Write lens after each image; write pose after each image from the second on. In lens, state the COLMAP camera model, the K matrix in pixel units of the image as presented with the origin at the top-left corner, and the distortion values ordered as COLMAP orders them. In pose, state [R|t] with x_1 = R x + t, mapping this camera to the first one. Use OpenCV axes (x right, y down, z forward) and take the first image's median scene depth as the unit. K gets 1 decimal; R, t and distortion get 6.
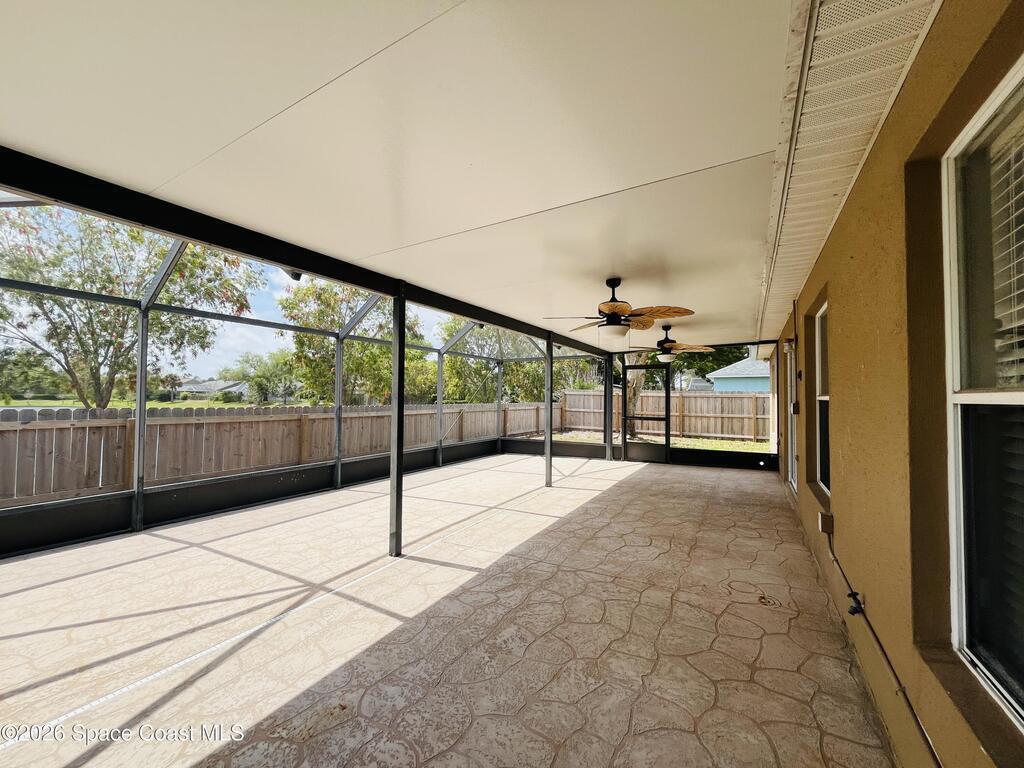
lens RADIAL K [[414.6, 0, 512.4], [0, 414.6, 388.1], [0, 0, 1]] dist [-0.001804, -0.000097]
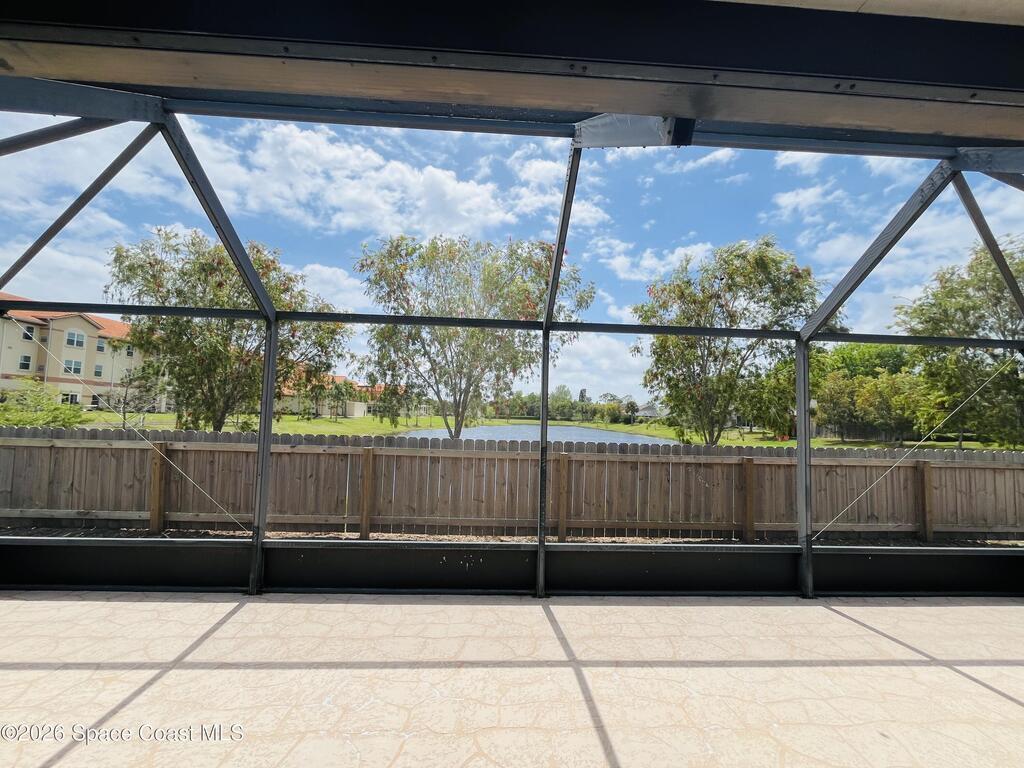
lens RADIAL K [[414.6, 0, 512.4], [0, 414.6, 388.1], [0, 0, 1]] dist [-0.001804, -0.000097]
pose [[0.542077, -0.048262, -0.838942, 0.043531], [-0.002933, 0.998235, -0.059321, -0.004953], [0.840324, 0.034617, 0.540979, 0.686509]]
